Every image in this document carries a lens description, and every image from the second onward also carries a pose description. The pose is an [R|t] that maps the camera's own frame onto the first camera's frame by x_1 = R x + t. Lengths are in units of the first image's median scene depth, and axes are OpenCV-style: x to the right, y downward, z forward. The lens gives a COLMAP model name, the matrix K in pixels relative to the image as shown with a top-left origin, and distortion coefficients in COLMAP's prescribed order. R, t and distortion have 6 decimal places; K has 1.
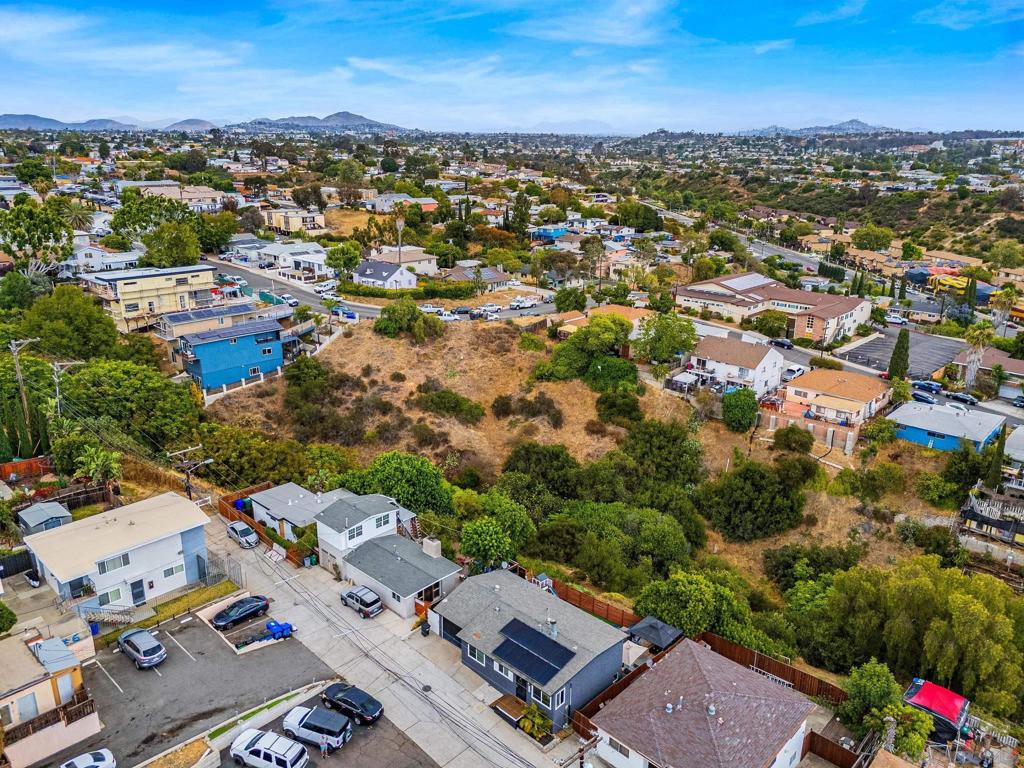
lens RADIAL K [[752.5, 0, 512.0], [0, 752.5, 384.0], [0, 0, 1]] dist [0.089449, -0.096519]
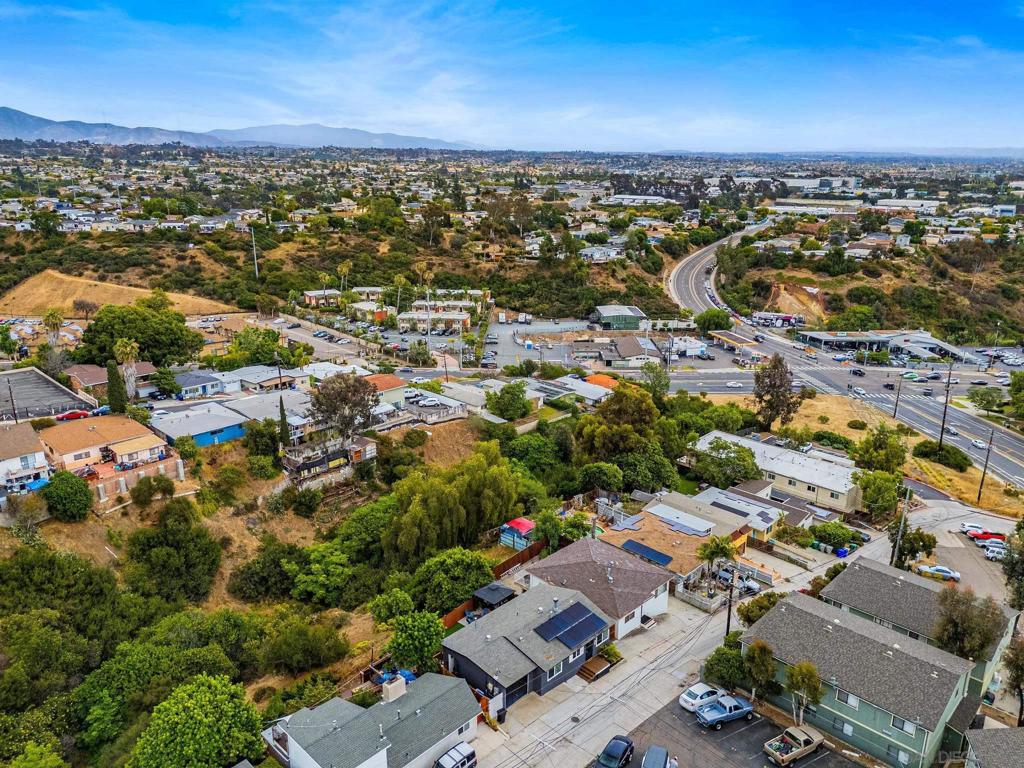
lens RADIAL K [[752.5, 0, 512.0], [0, 752.5, 384.0], [0, 0, 1]] dist [0.089449, -0.096519]
pose [[0.014520, -0.299152, 0.954095, -0.448868], [0.299255, 0.911758, 0.281323, -0.164353], [-0.954063, 0.281433, 0.102762, 0.375306]]
